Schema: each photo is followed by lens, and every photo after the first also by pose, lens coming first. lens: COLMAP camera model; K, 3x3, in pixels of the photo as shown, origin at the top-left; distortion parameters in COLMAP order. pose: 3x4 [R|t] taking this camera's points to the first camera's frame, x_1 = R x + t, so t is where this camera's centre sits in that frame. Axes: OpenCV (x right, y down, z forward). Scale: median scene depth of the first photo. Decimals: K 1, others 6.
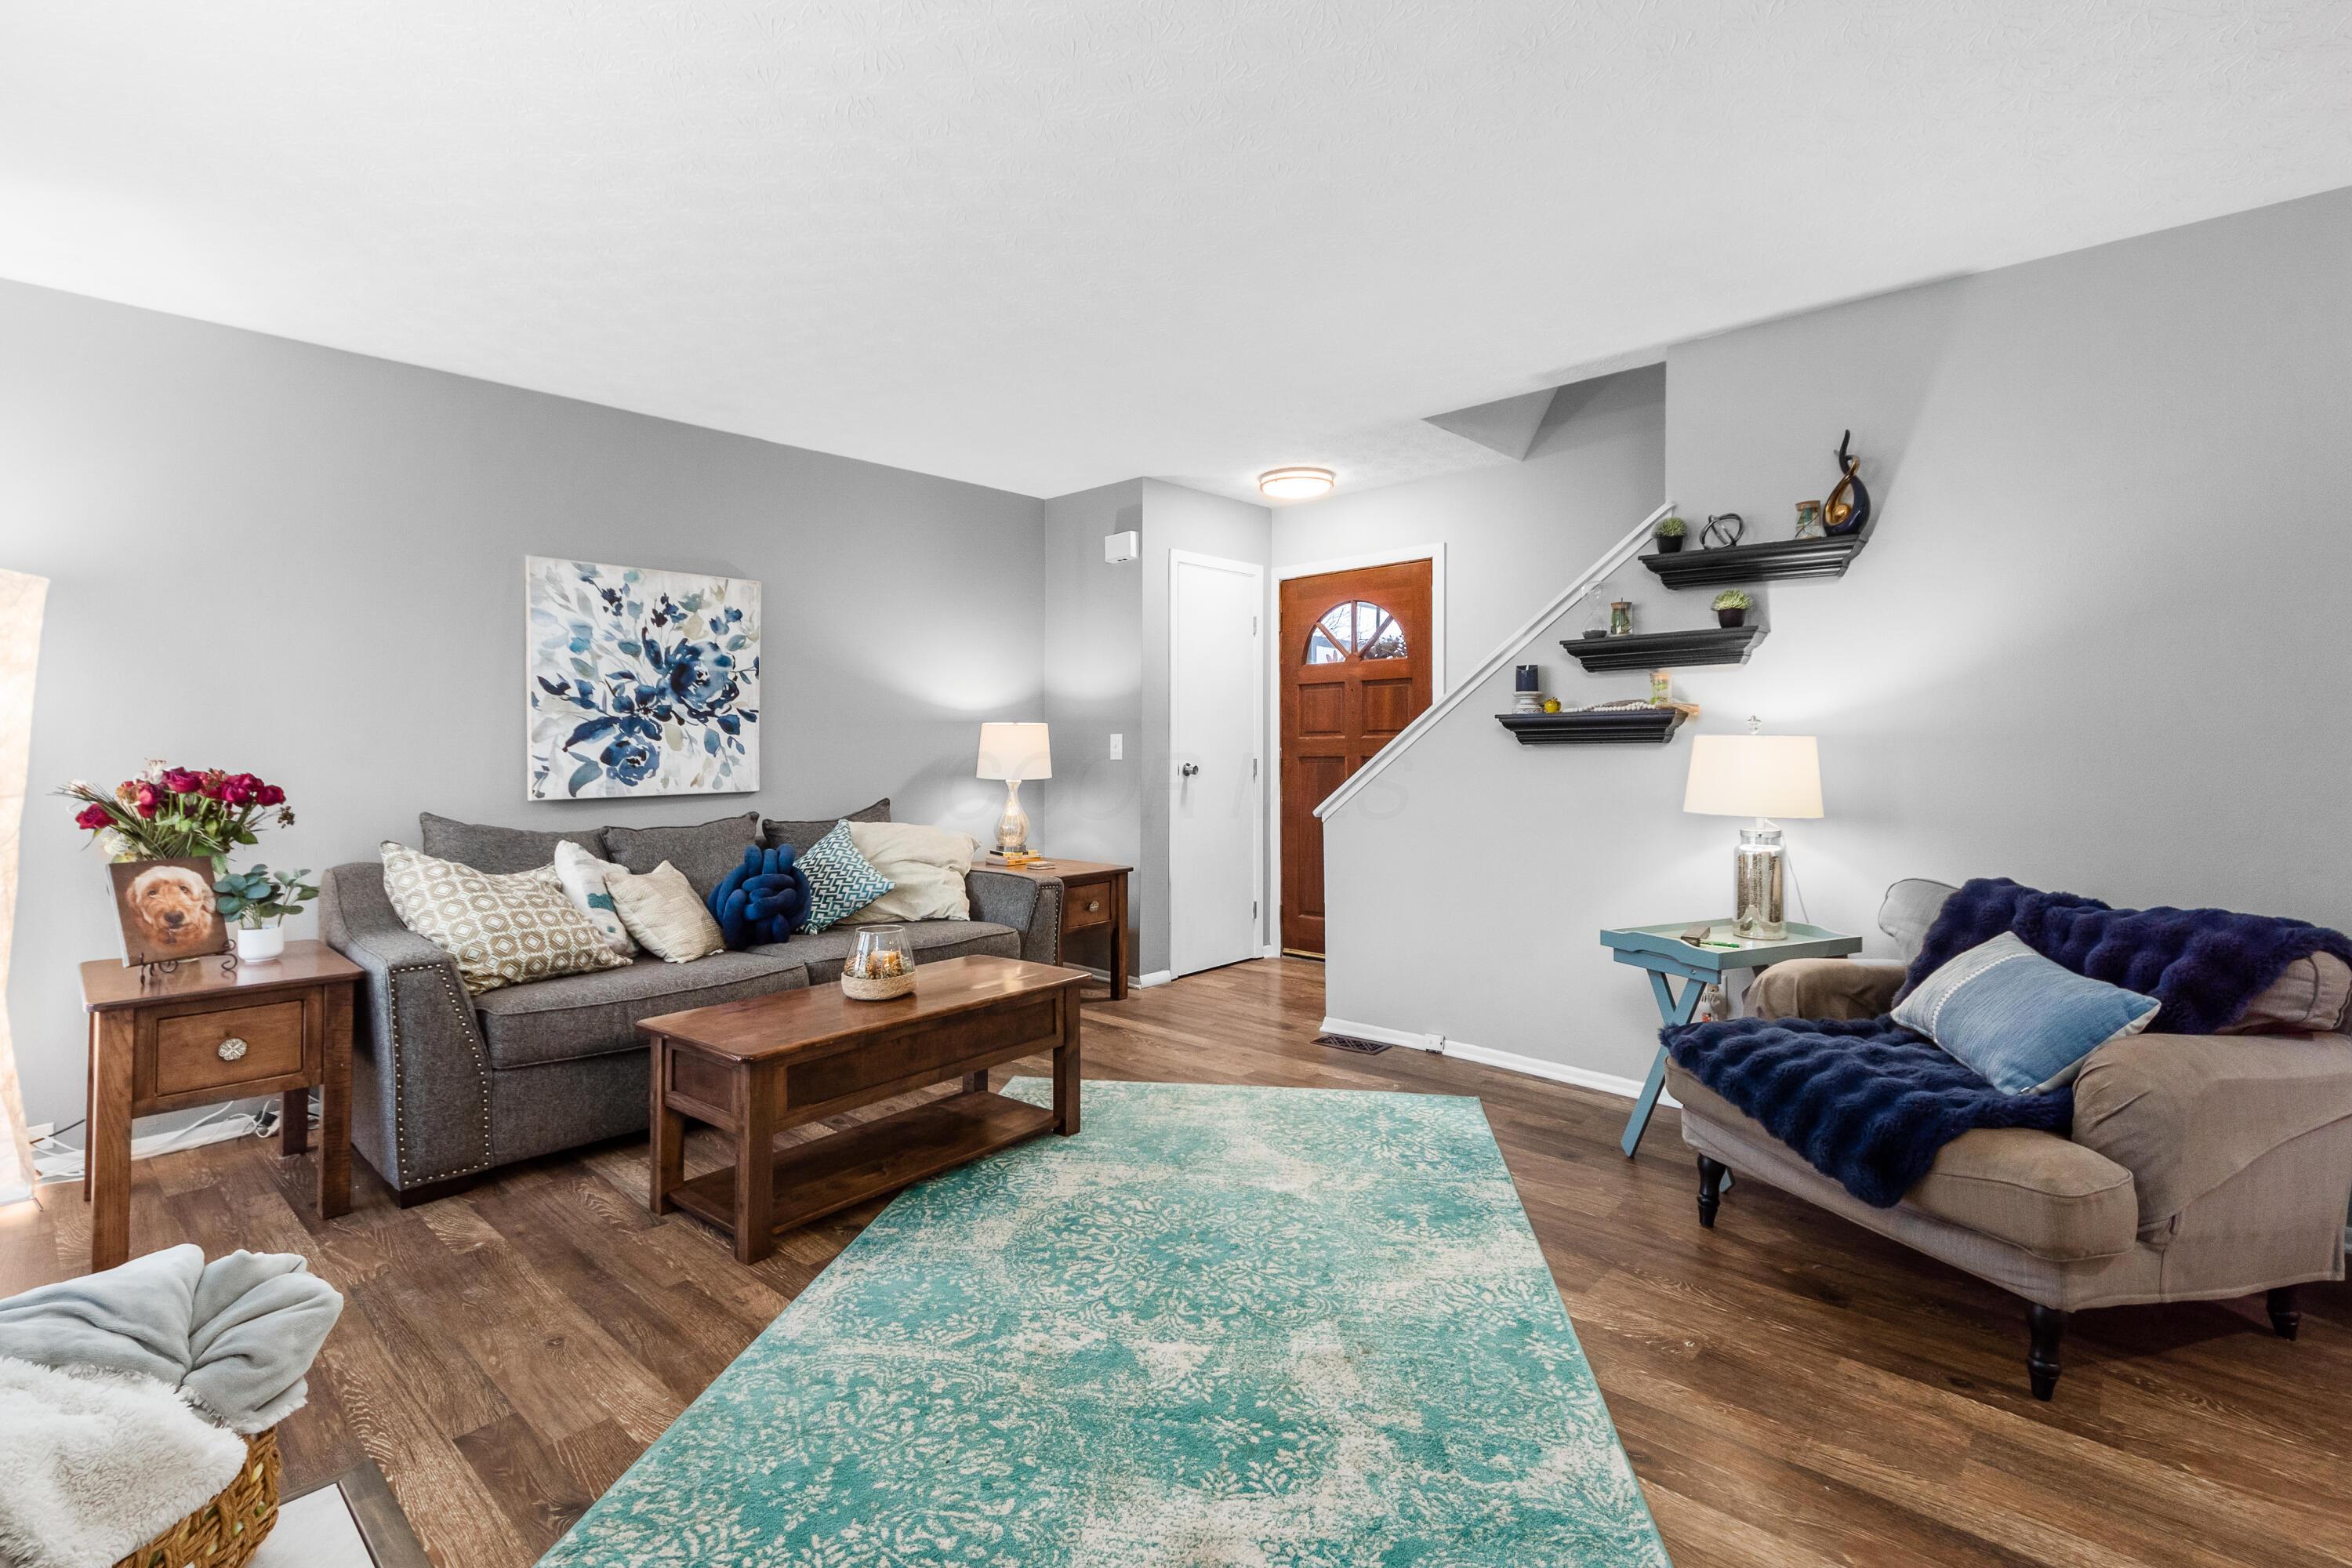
lens RADIAL K [[1085.5, 0, 1133.5], [0, 1085.5, 726.2], [0, 0, 1]] dist [0.004296, -0.000396]
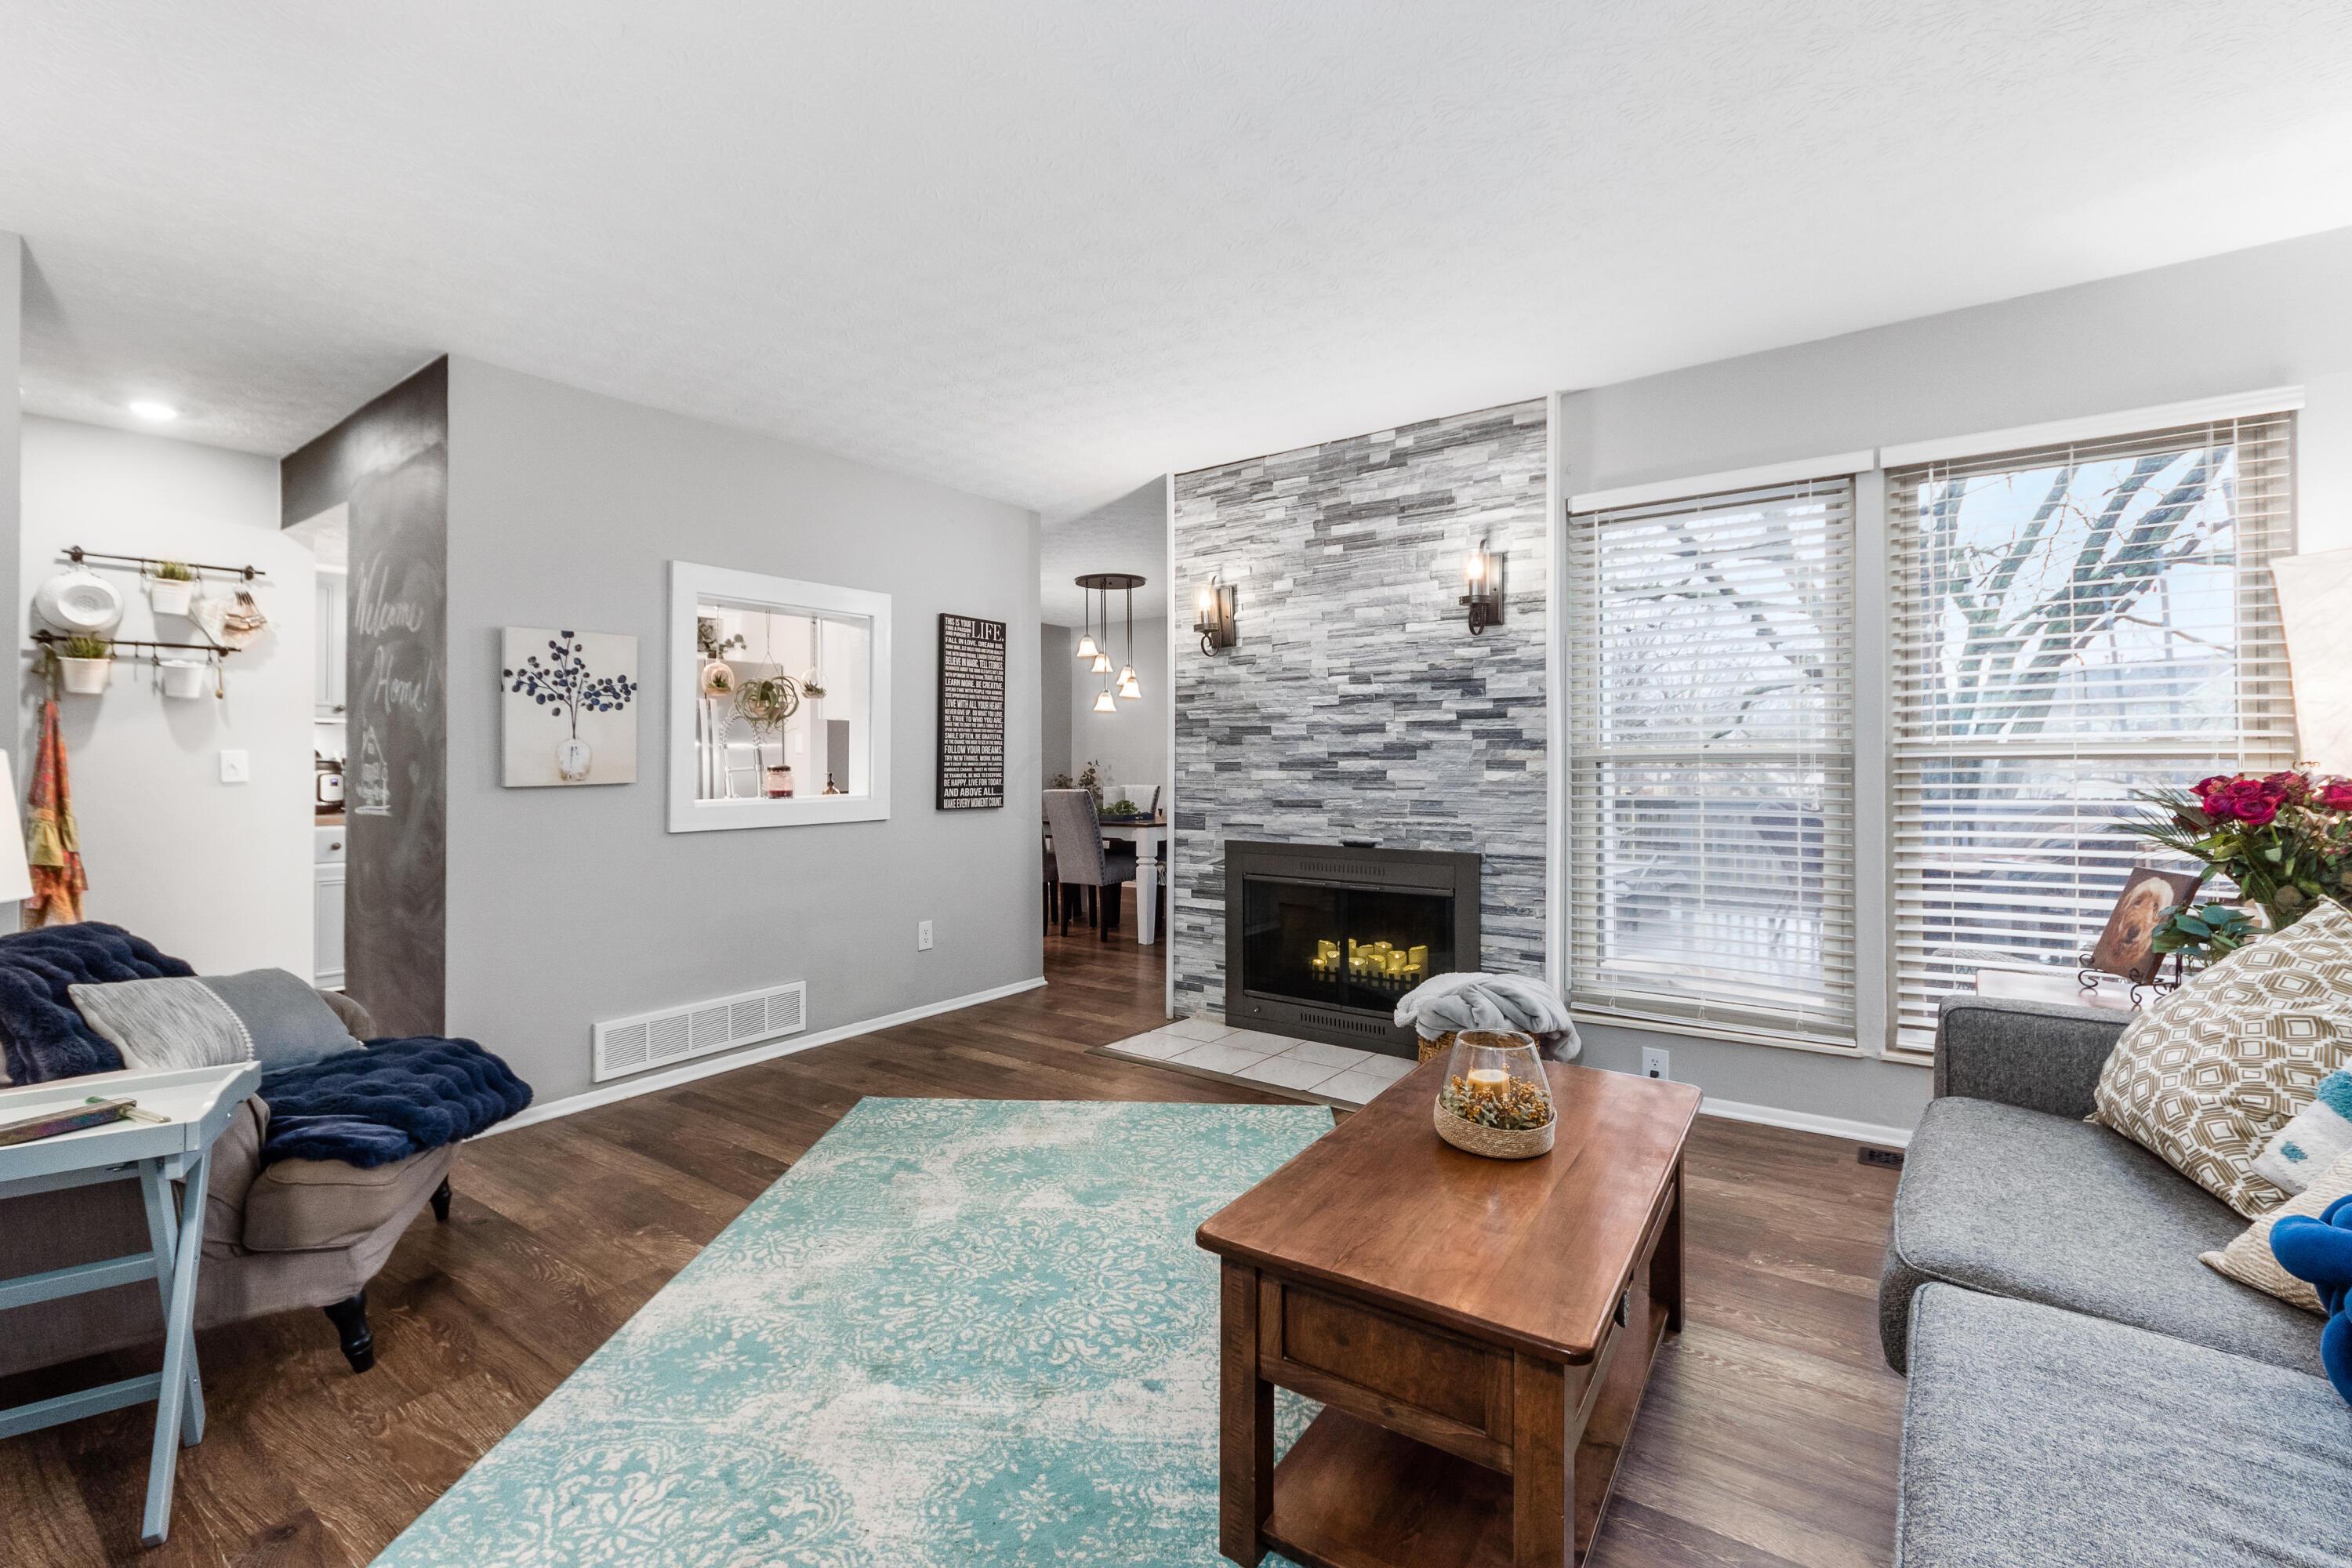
lens RADIAL K [[1014.0, 0, 1179.3], [0, 1014.0, 734.1], [0, 0, 1]] dist [0.003837, 0.001928]
pose [[-0.989774, 0.007733, -0.142434, 0.029999], [0.014694, 0.998745, -0.047890, 0.030540], [0.141885, -0.049493, -0.988645, 1.438137]]
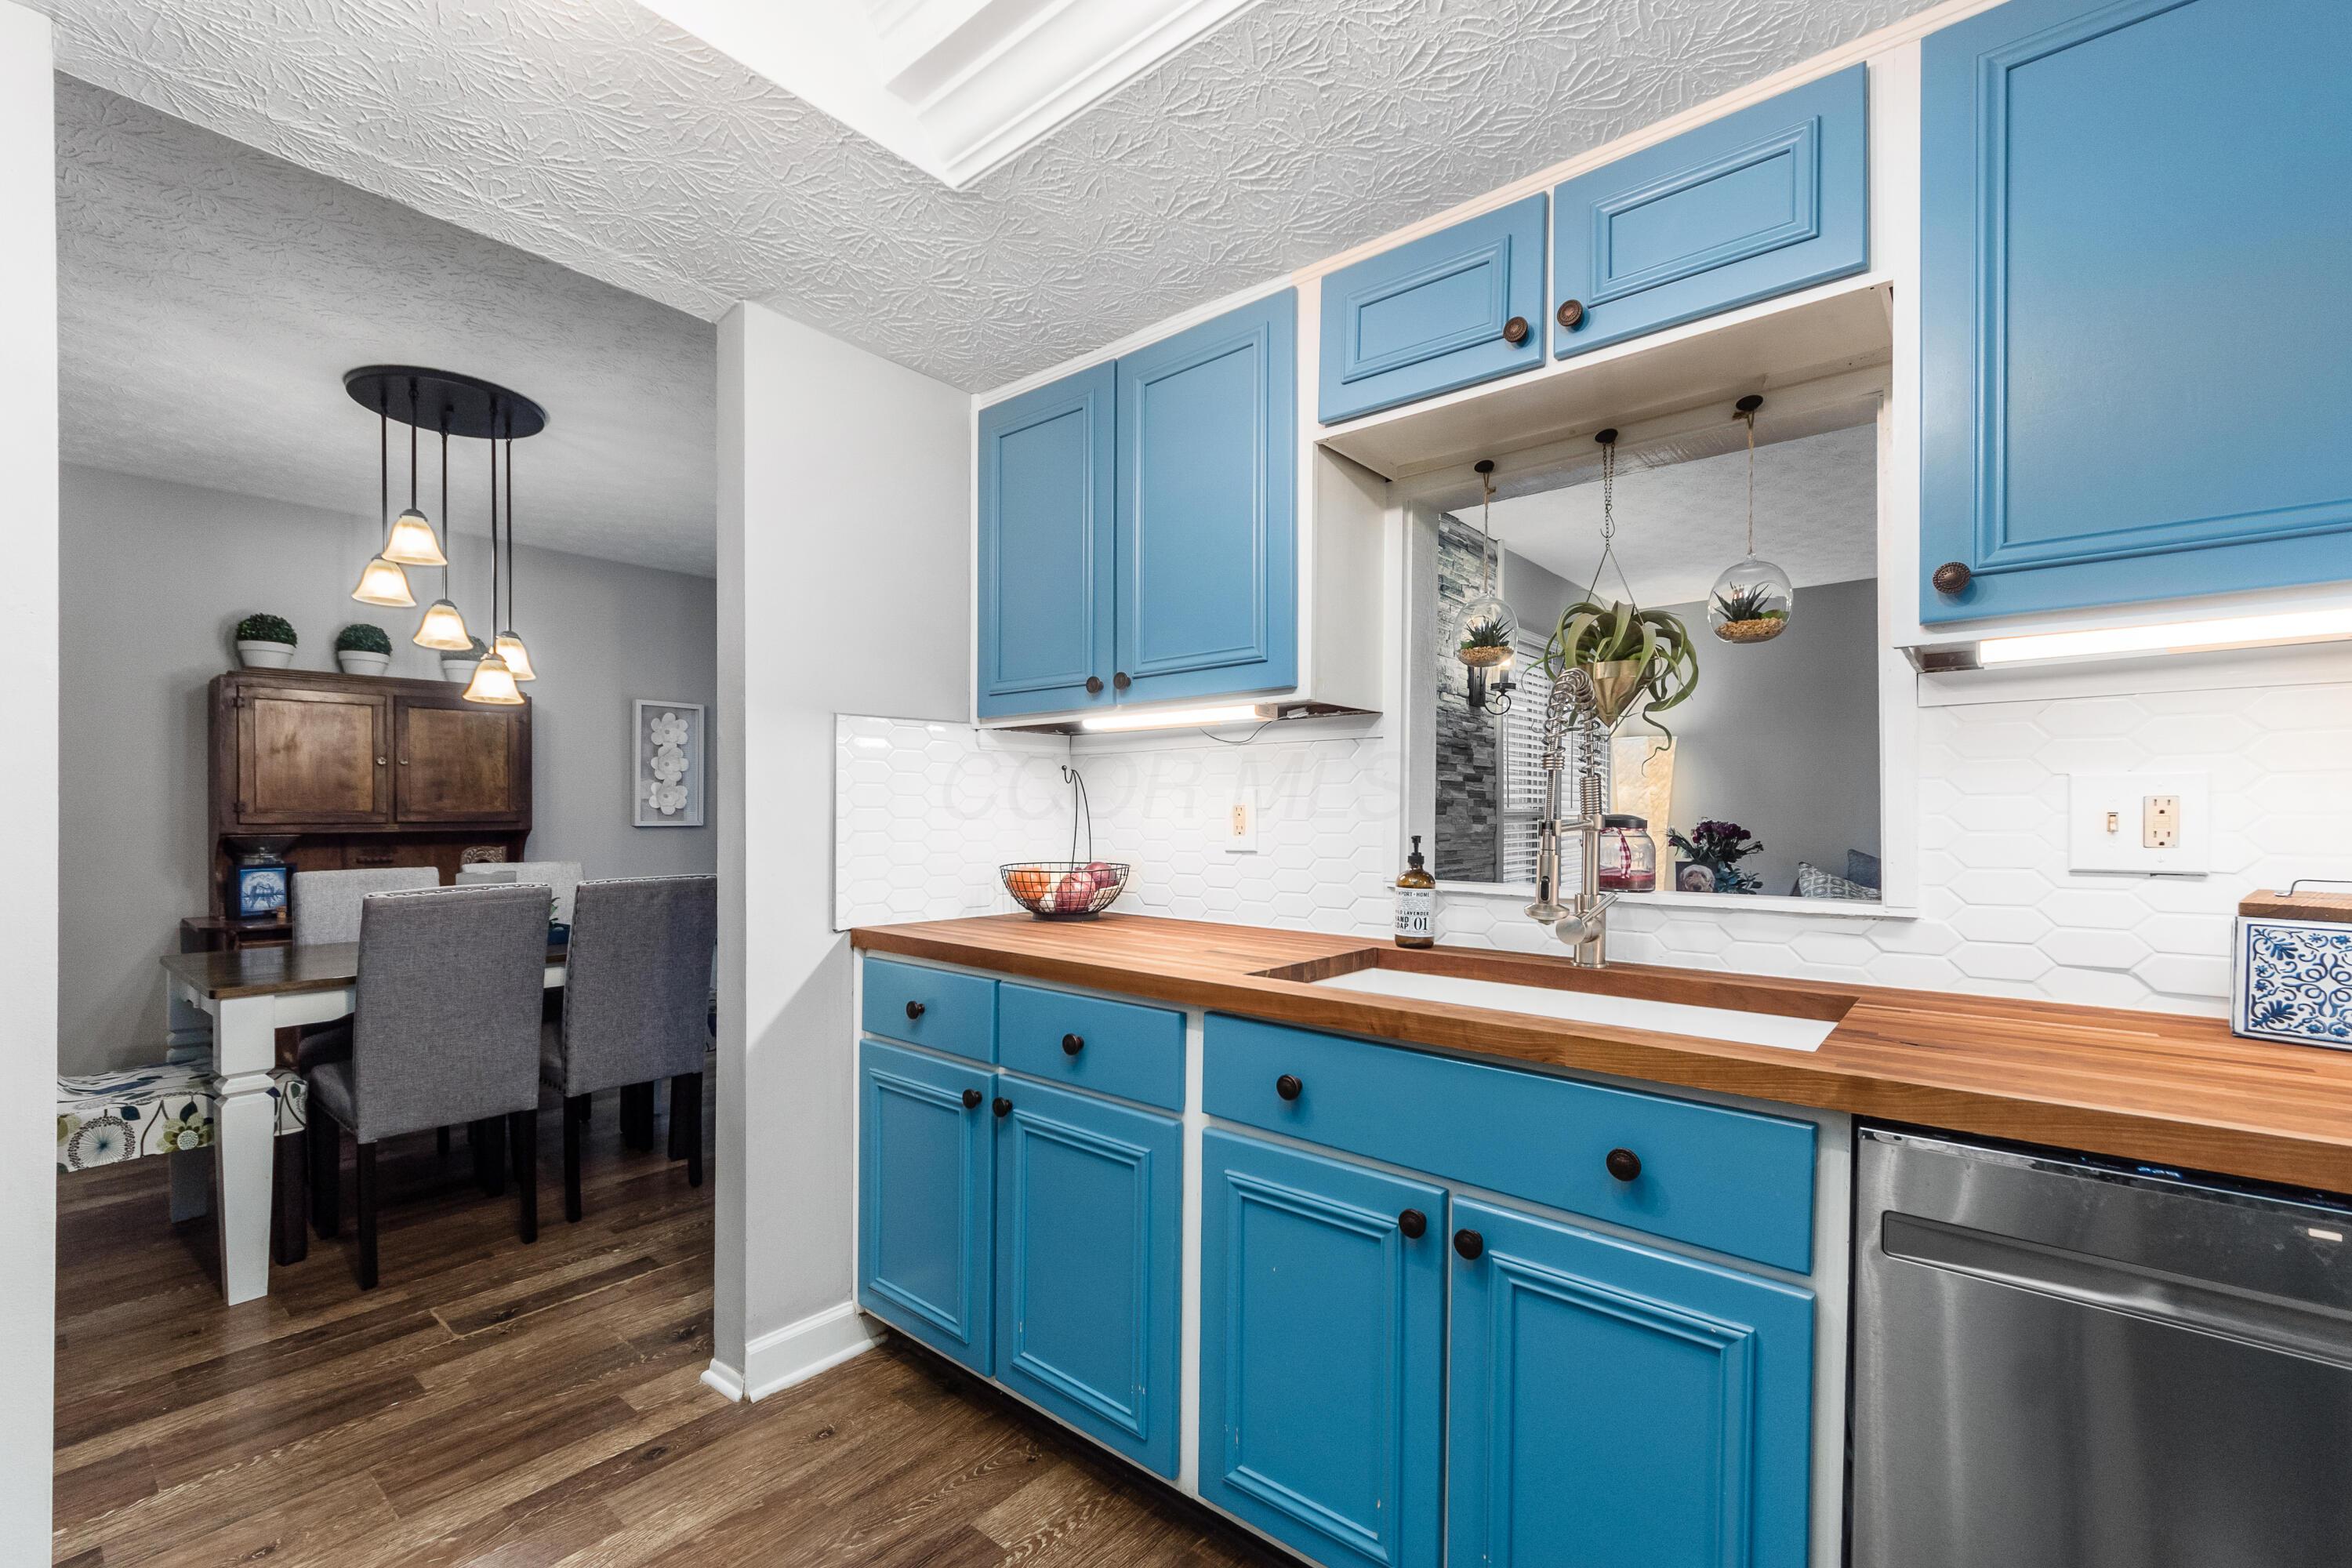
lens RADIAL K [[1014.0, 0, 1181.2], [0, 1014.0, 825.5], [0, 0, 1]] dist [0.003837, 0.001928]
pose [[0.075944, 0.015981, -0.996984, 0.907796], [0.022982, 0.999578, 0.017774, -0.009945], [0.996847, -0.024263, 0.075545, -0.163147]]
